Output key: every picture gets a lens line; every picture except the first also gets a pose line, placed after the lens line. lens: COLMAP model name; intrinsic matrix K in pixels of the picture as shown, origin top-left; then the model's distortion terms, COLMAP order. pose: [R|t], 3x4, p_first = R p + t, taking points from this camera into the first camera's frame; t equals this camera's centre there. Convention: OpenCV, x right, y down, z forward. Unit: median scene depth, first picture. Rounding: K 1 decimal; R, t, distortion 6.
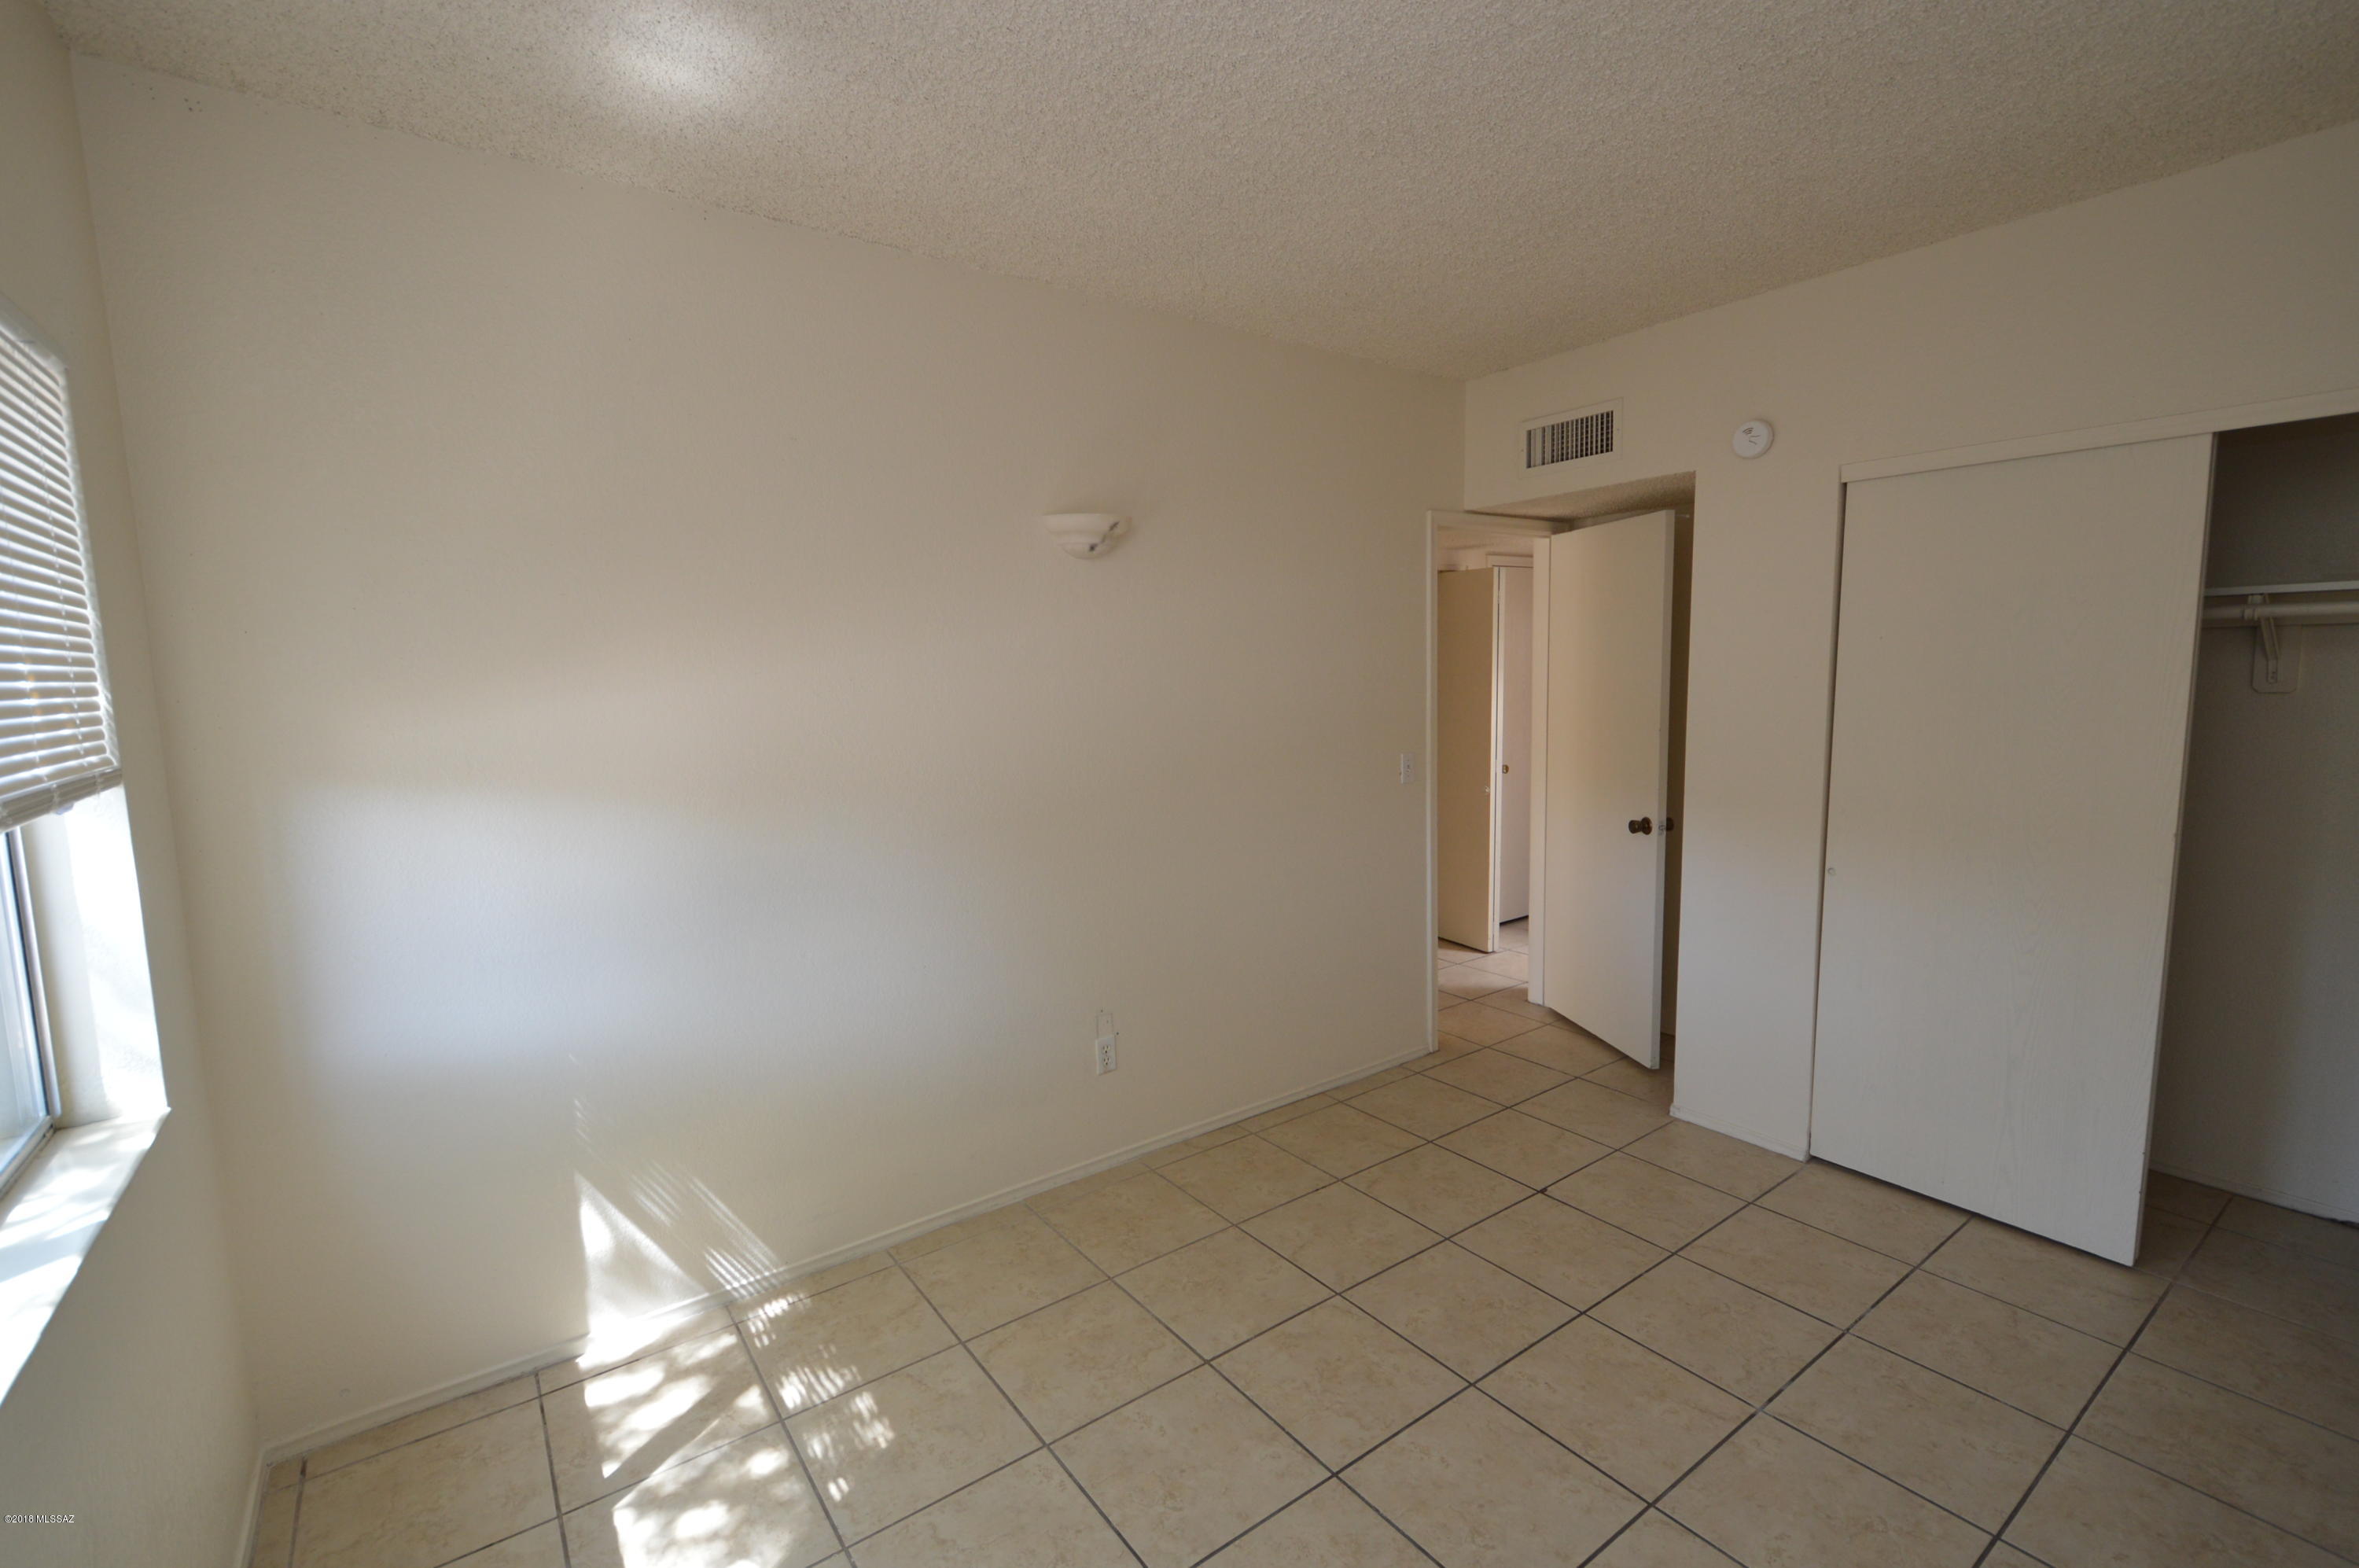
lens RADIAL K [[1039.1, 0, 1176.1], [0, 1039.1, 788.5], [0, 0, 1]] dist [-0.000113, 0.000534]
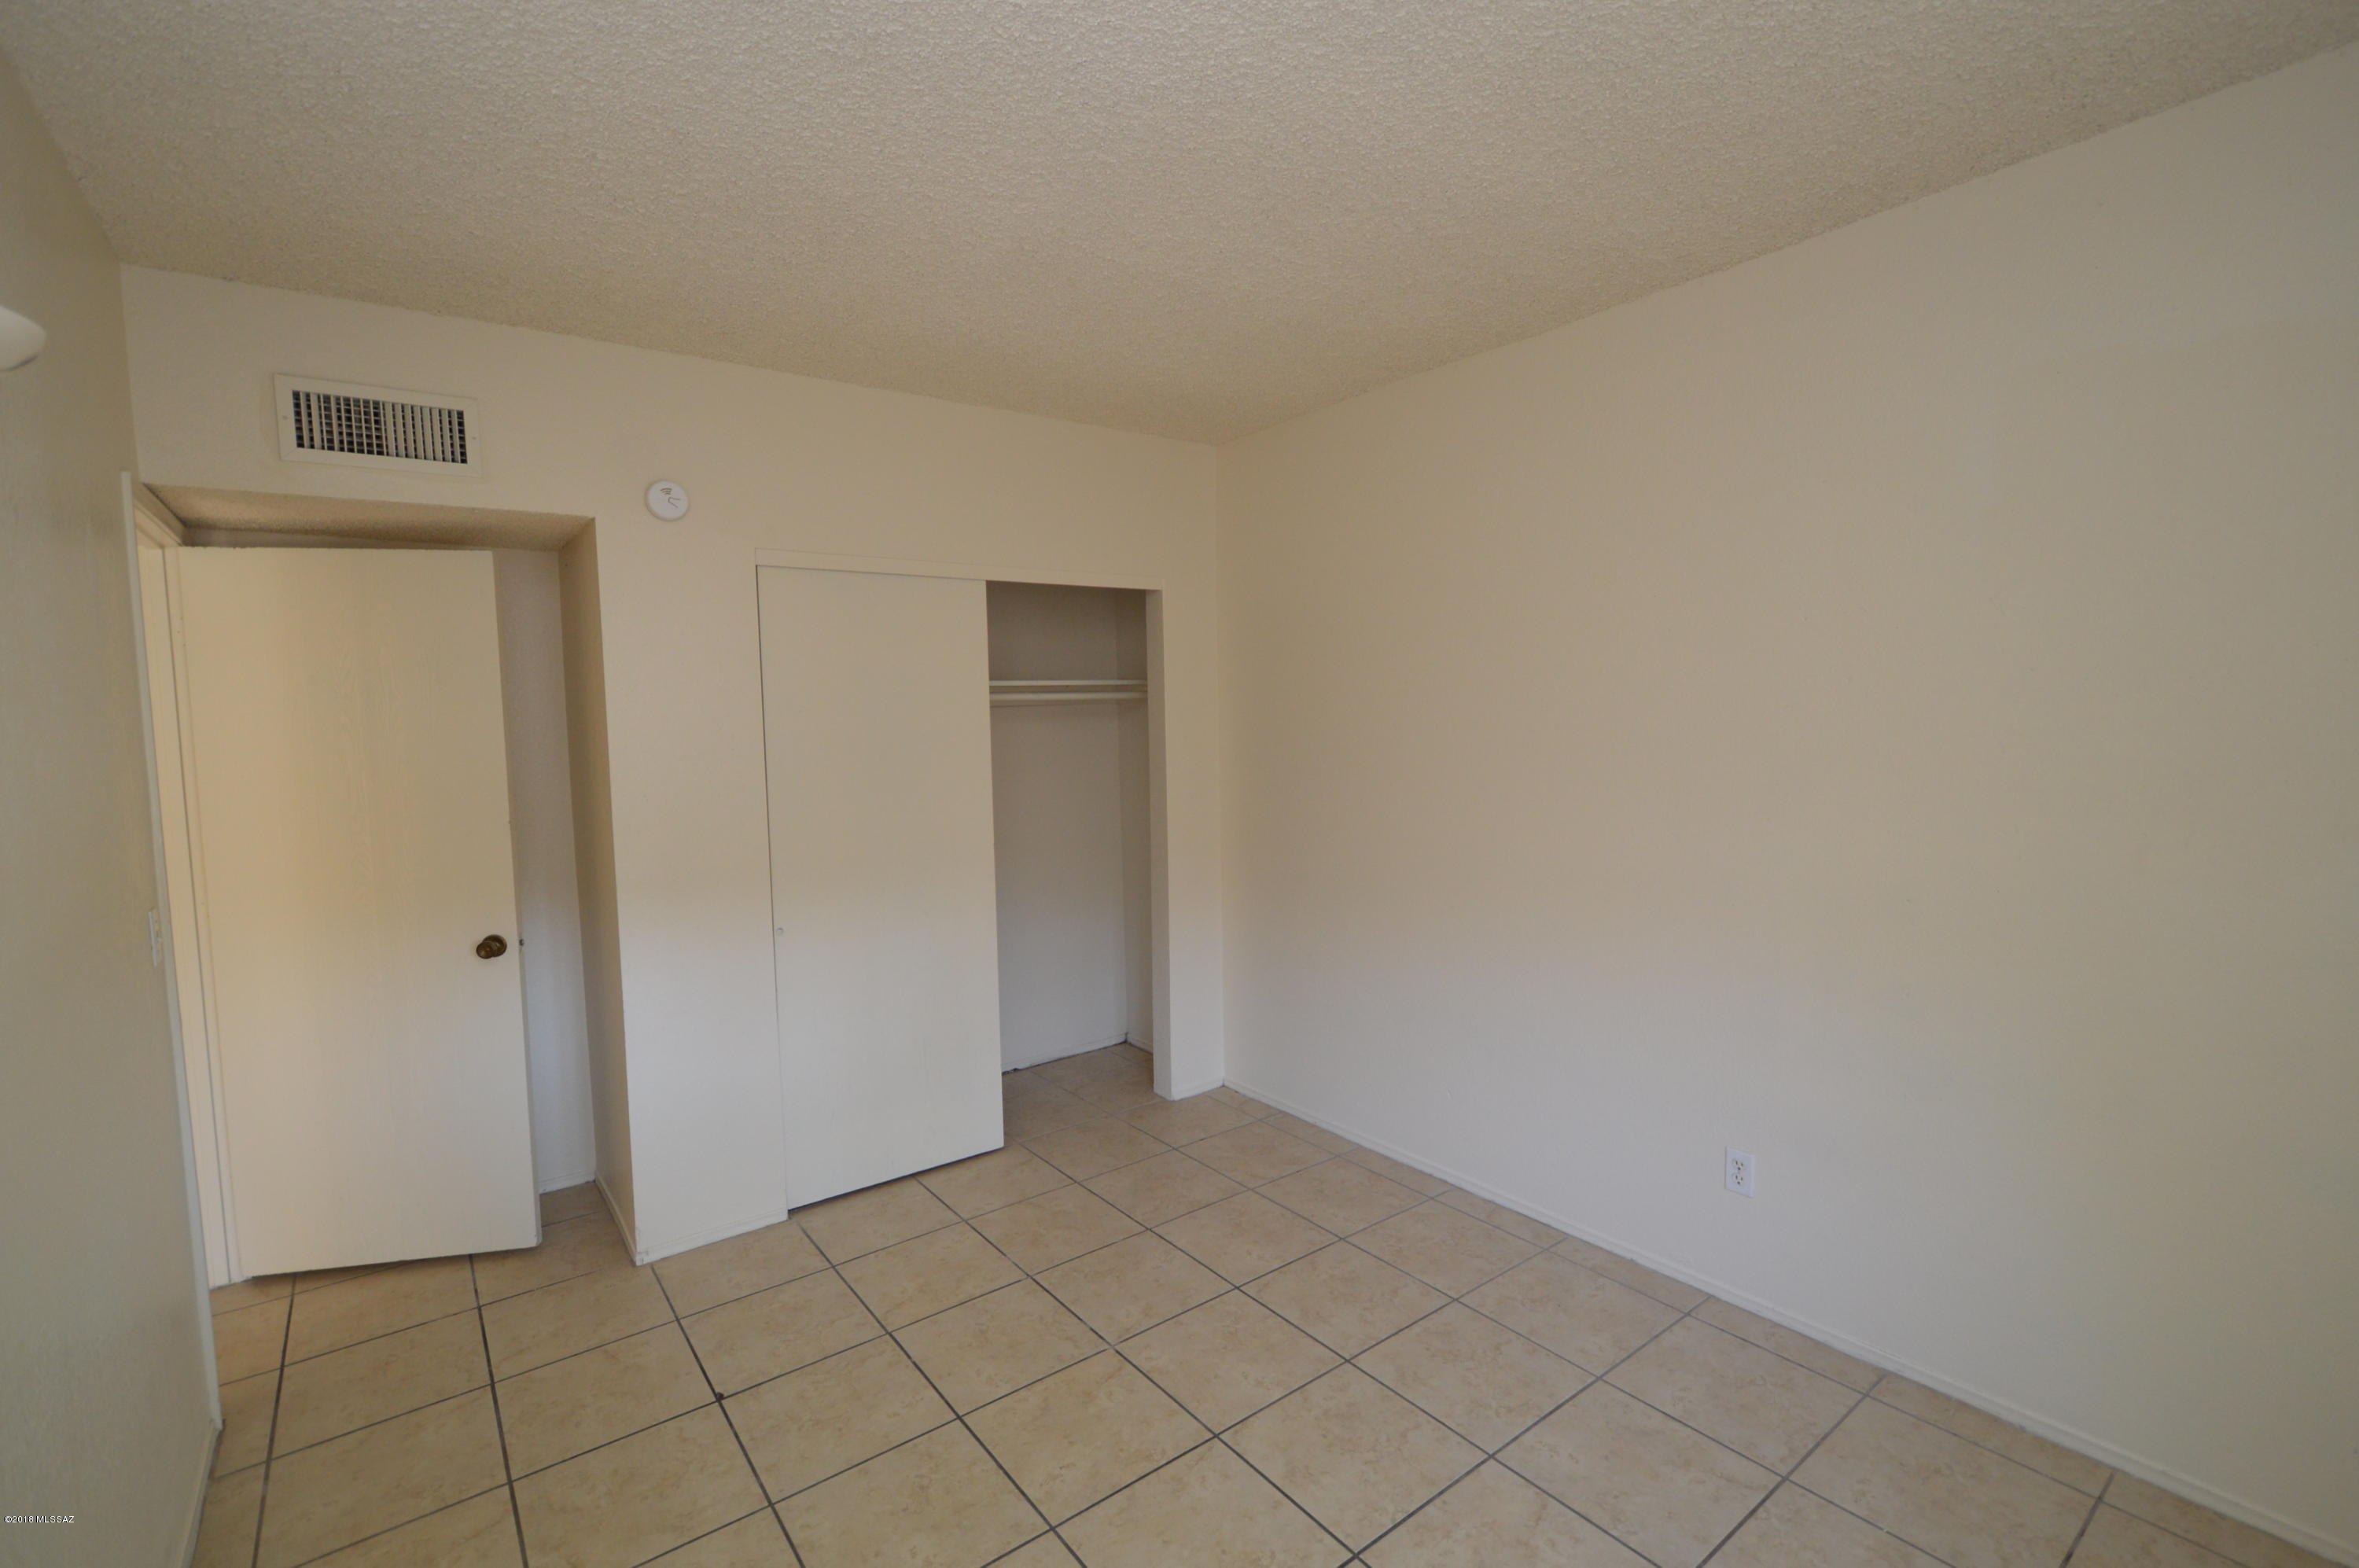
lens RADIAL K [[1039.1, 0, 1175.3], [0, 1039.1, 773.0], [0, 0, 1]] dist [-0.000113, 0.000534]
pose [[-0.028371, -0.030391, 0.999135, -0.422483], [0.146443, 0.988627, 0.034230, -0.053556], [-0.988812, 0.147288, -0.023597, 0.604350]]
